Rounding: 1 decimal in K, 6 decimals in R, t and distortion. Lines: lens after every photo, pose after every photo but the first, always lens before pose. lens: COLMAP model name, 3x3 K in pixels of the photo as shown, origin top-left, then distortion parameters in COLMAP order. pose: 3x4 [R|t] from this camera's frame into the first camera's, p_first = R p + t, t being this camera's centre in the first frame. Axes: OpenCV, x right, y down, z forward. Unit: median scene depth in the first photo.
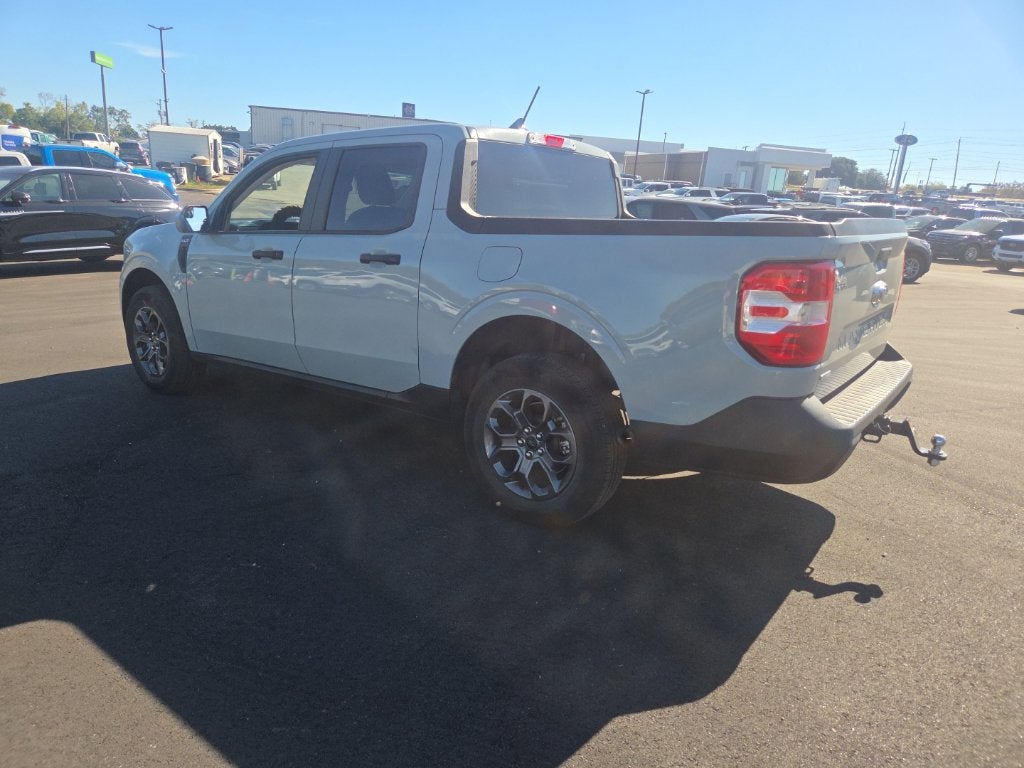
lens RADIAL K [[676.8, 0, 506.1], [0, 676.8, 389.8], [0, 0, 1]] dist [0.070032, -0.057980]
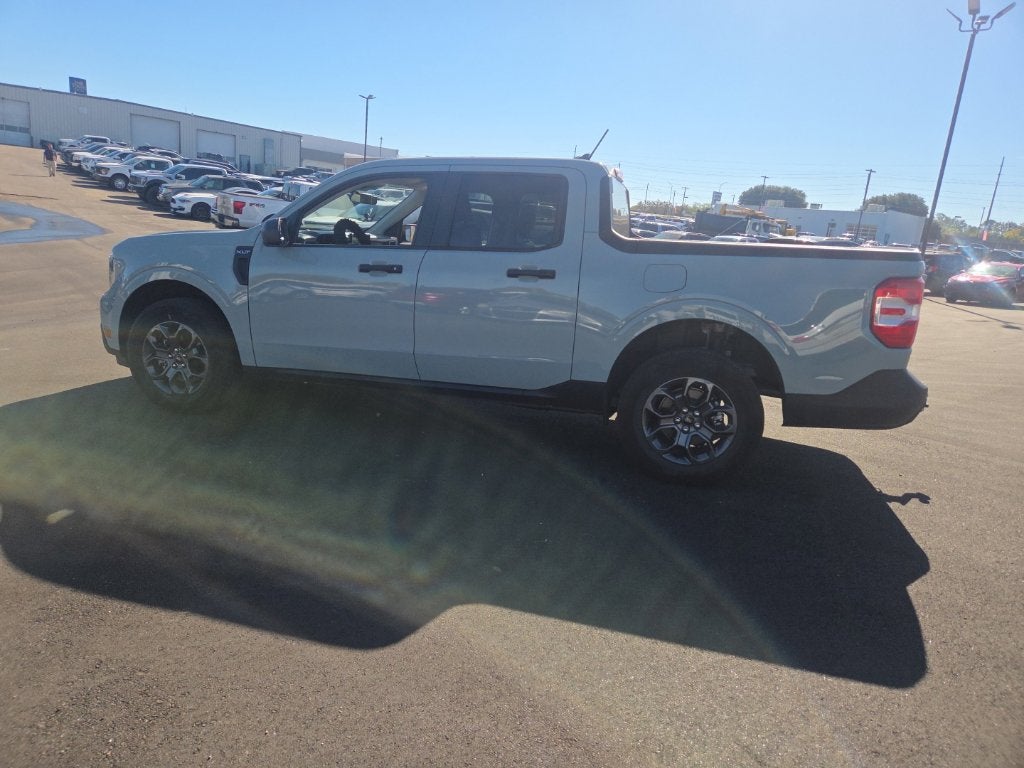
lens RADIAL K [[676.8, 0, 499.6], [0, 676.8, 381.8], [0, 0, 1]] dist [0.070032, -0.057980]
pose [[0.920822, -0.062542, 0.384935, -0.687669], [0.067375, 0.997727, 0.000936, -0.015500], [-0.384119, 0.025073, 0.922943, -0.029119]]
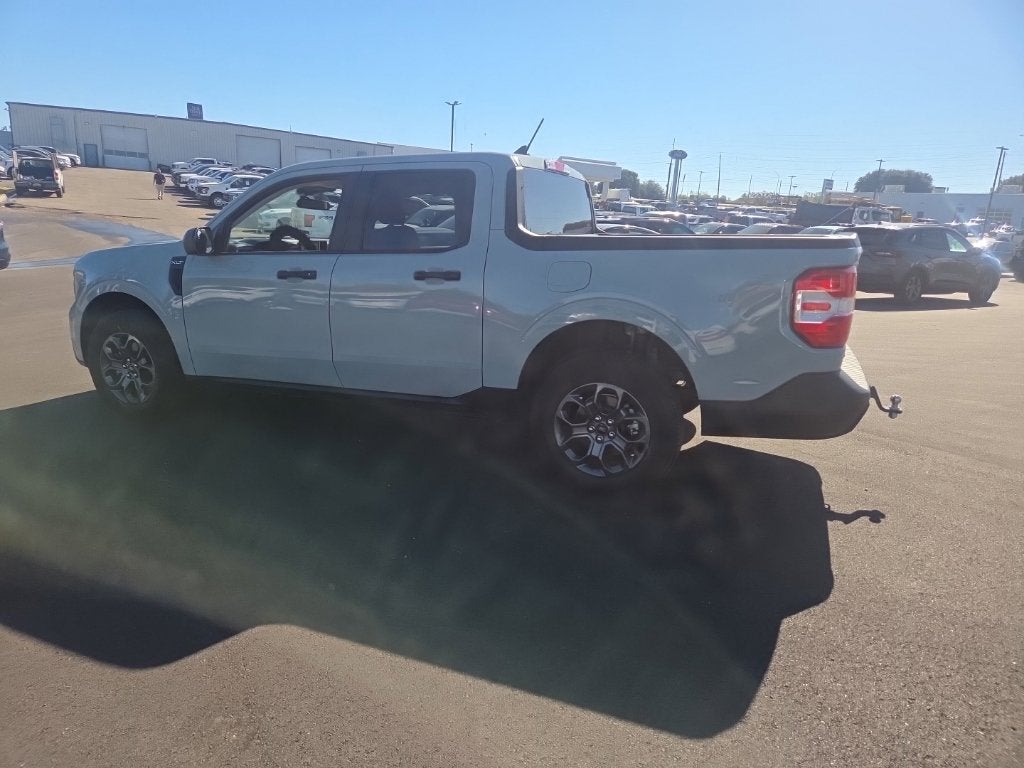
lens RADIAL K [[676.8, 0, 502.4], [0, 676.8, 398.6], [0, 0, 1]] dist [0.070032, -0.057980]
pose [[0.964650, -0.076199, 0.252277, -0.376082], [0.075971, 0.997053, 0.010661, 0.000866], [-0.252346, 0.008882, 0.967596, -0.079181]]
